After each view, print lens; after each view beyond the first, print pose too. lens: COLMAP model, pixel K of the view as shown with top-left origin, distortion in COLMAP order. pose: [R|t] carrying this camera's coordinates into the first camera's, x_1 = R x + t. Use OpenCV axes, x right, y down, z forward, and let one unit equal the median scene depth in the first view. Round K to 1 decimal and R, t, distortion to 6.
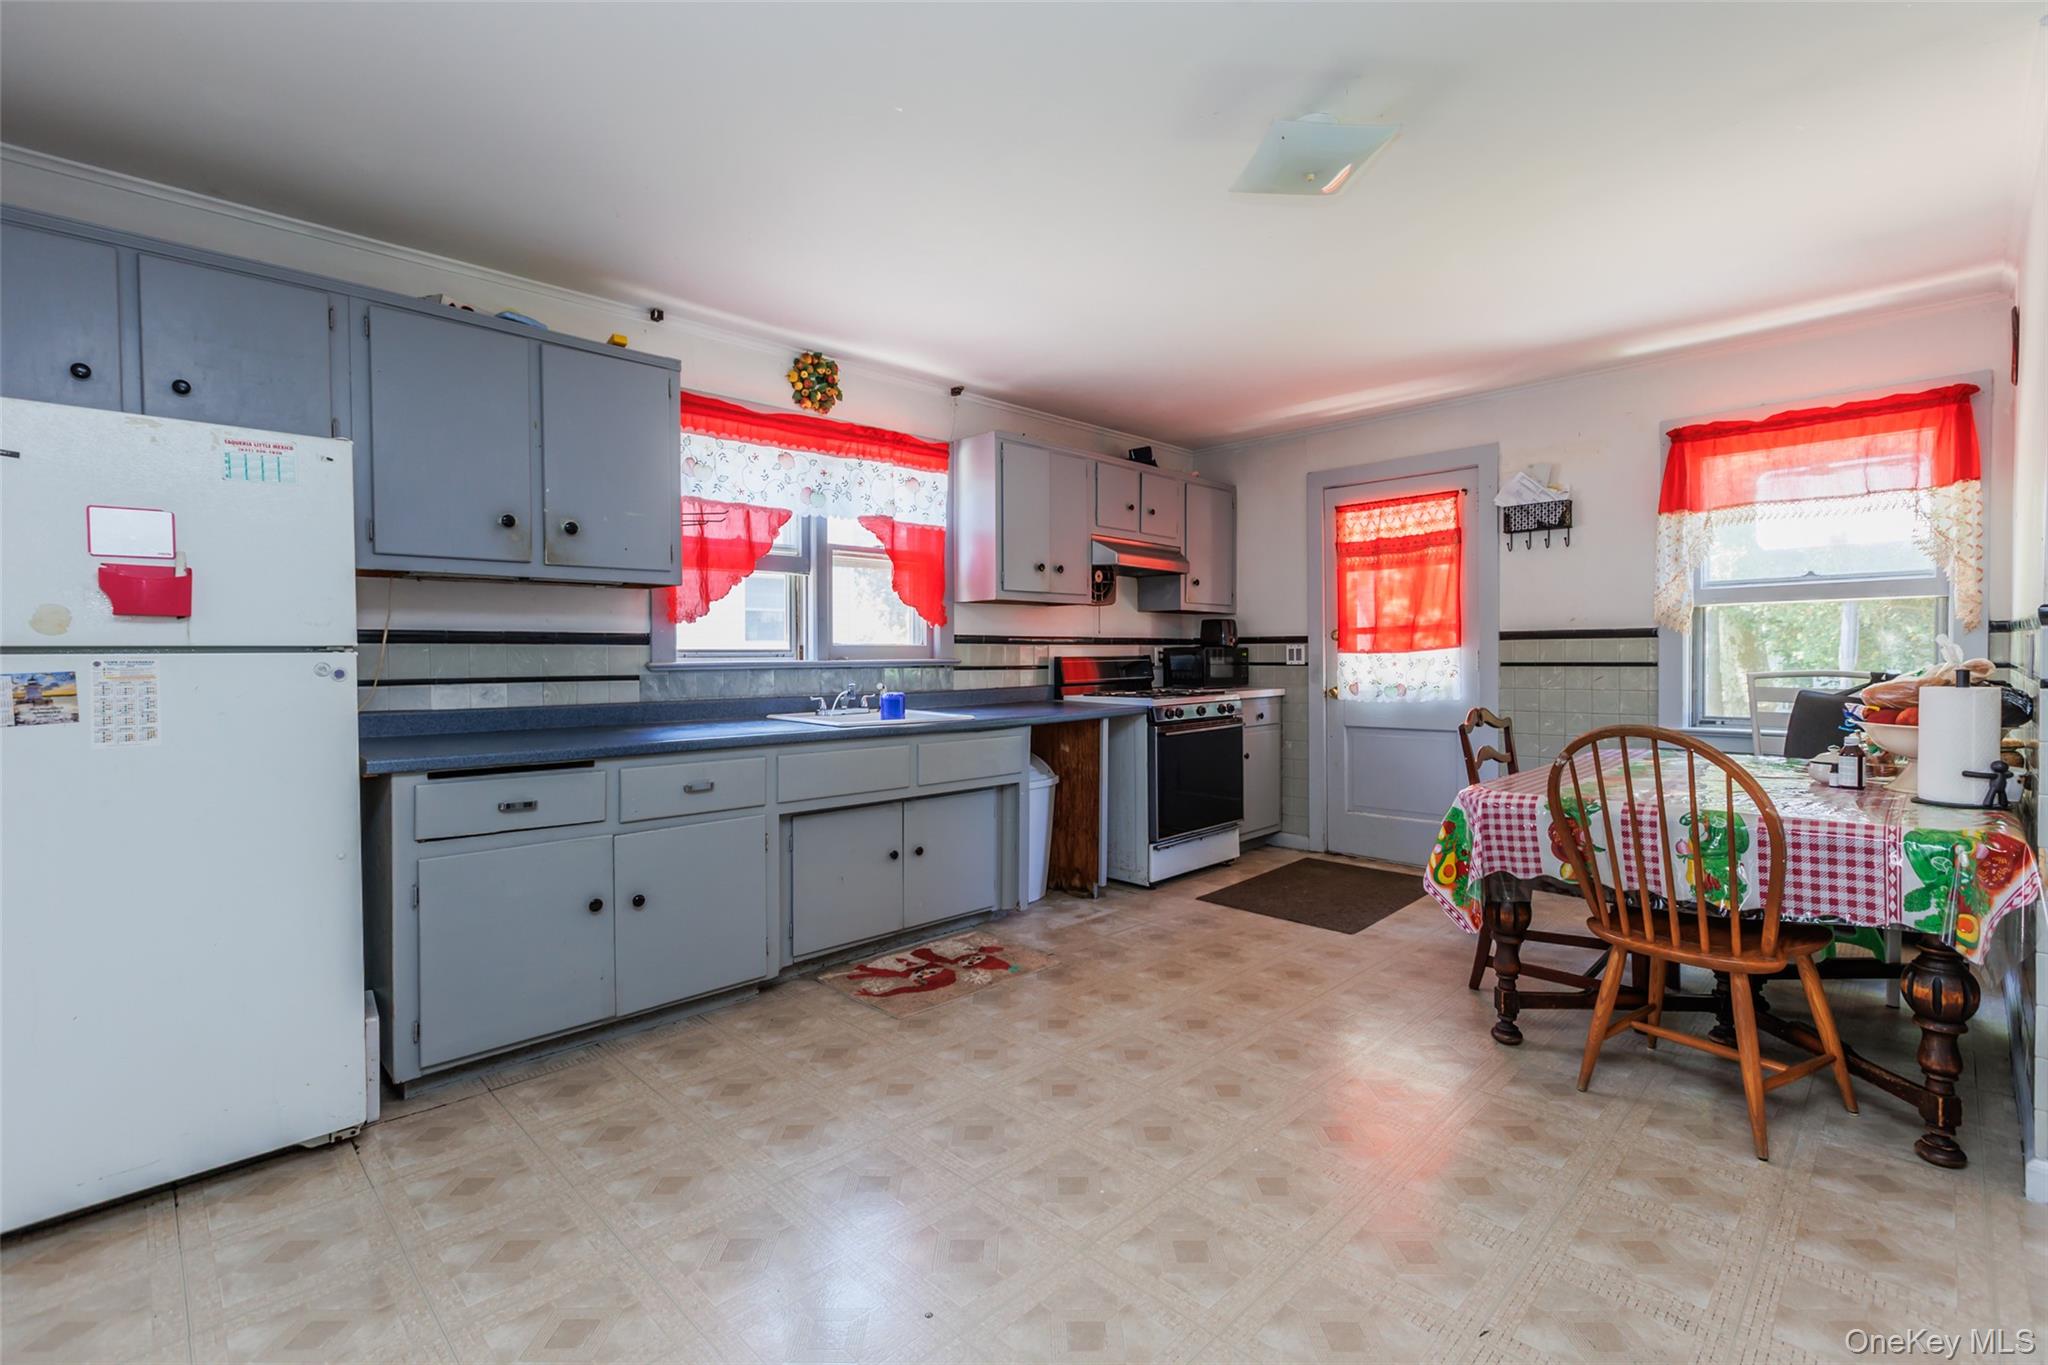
lens RADIAL K [[924.9, 0, 1020.3], [0, 924.9, 678.9], [0, 0, 1]] dist [-0.001905, -0.000482]
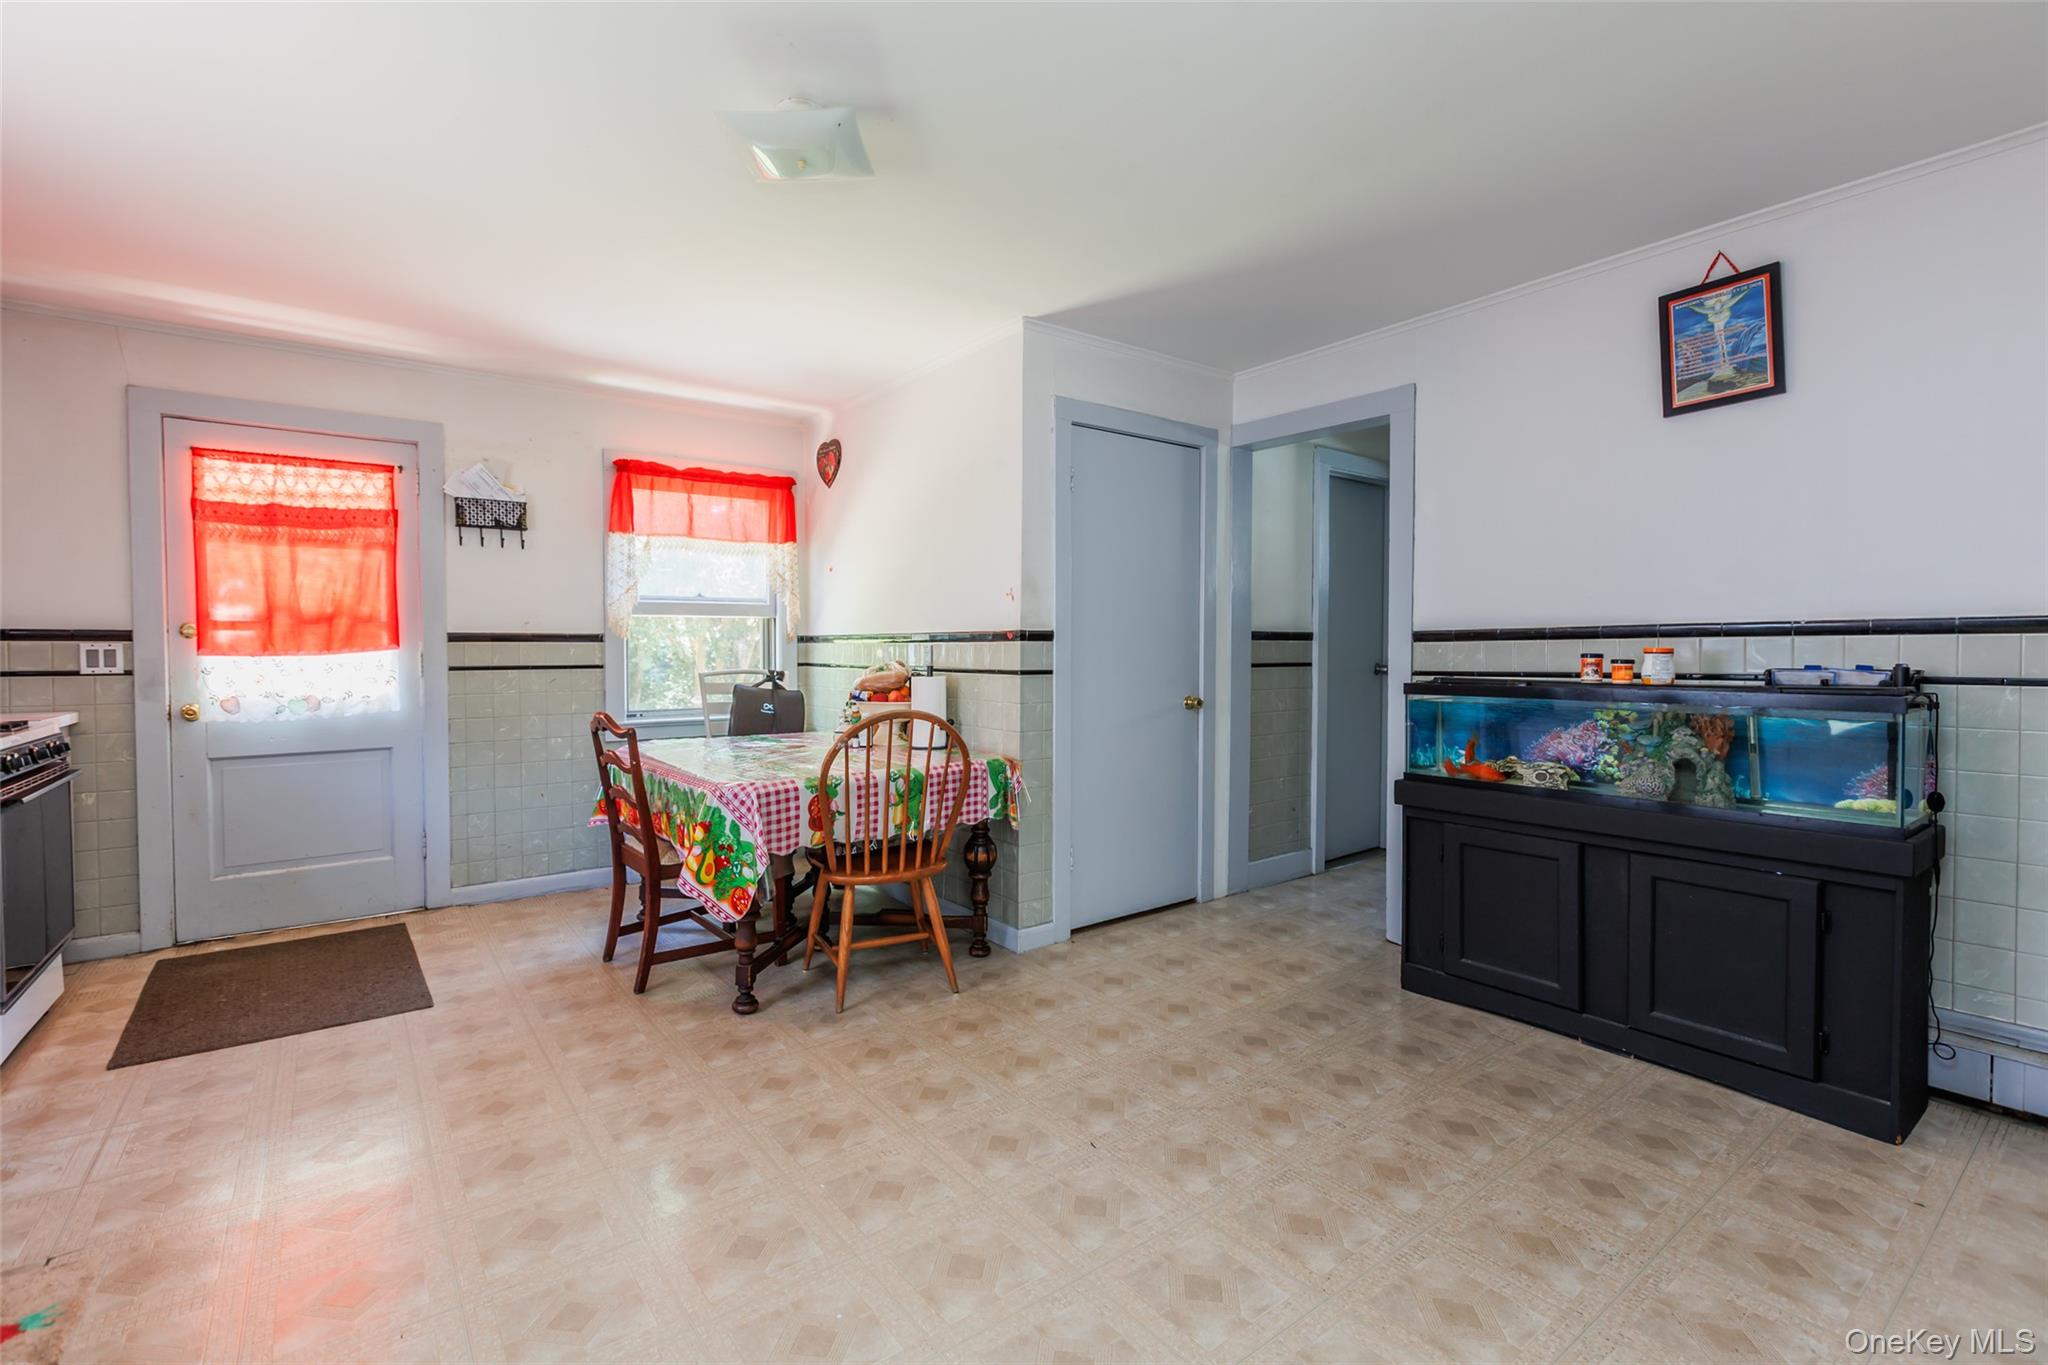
lens RADIAL K [[924.9, 0, 1021.1], [0, 924.9, 671.7], [0, 0, 1]] dist [-0.001905, -0.000482]
pose [[0.112617, -0.015532, 0.993517, -0.357006], [0.027035, 0.999556, 0.012562, -0.009666], [-0.993271, 0.025445, 0.112987, 0.377081]]
